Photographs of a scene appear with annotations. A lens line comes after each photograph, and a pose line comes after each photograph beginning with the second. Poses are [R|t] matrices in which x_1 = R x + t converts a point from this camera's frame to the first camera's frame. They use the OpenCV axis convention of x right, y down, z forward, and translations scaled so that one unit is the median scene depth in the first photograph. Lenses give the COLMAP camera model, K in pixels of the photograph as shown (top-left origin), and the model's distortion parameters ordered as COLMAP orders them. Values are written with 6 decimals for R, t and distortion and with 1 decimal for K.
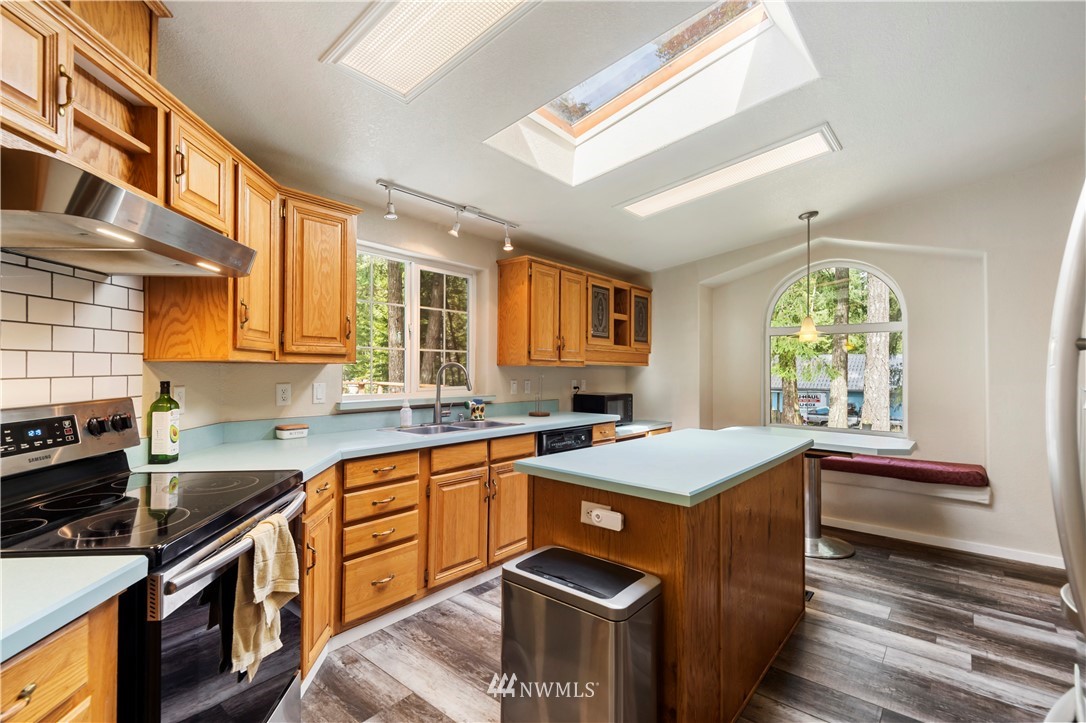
lens RADIAL K [[463.9, 0, 538.9], [0, 463.9, 365.7], [0, 0, 1]] dist [0.000252, 0.000006]
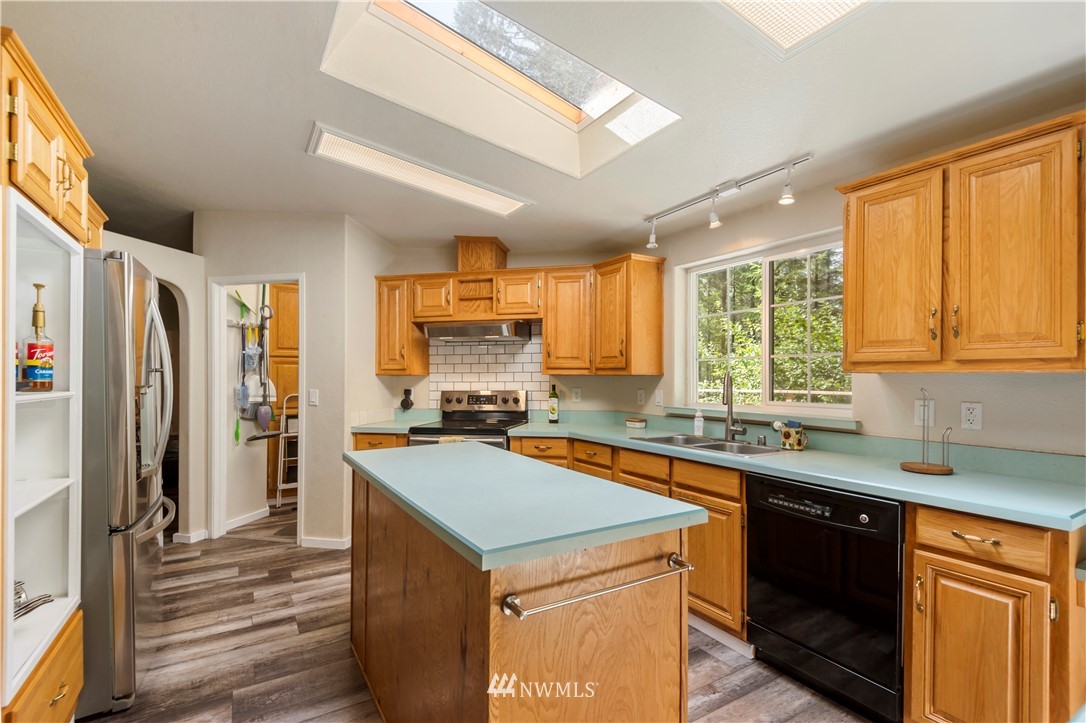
lens RADIAL K [[500.2, 0, 550.4], [0, 500.2, 374.0], [0, 0, 1]] dist [0.022221, -0.007625]
pose [[-0.281691, -0.009870, -0.959454, 1.026943], [0.005969, 0.999910, -0.012038, 0.009440], [0.959487, -0.009118, -0.281607, 1.212585]]
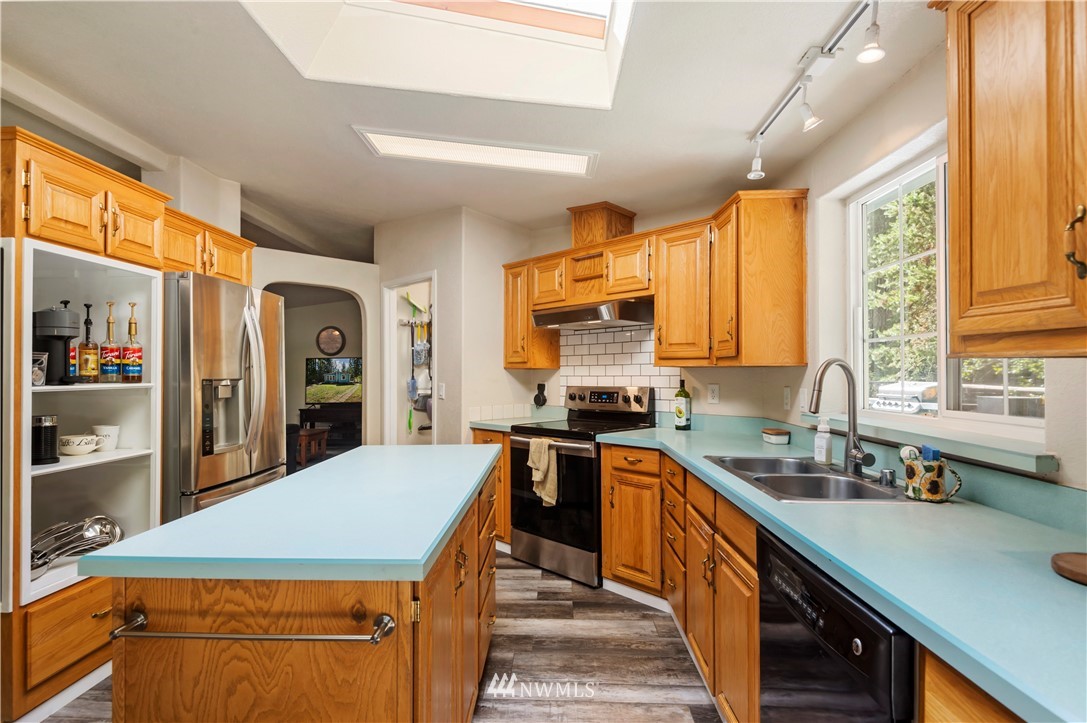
lens RADIAL K [[561.2, 0, 539.2], [0, 561.2, 368.1], [0, 0, 1]] dist [-0.001422, -0.000401]
pose [[-0.776334, -0.004101, -0.630308, 0.607213], [0.006386, 0.999876, -0.014370, 0.013653], [0.630289, -0.015181, -0.776212, 1.643361]]
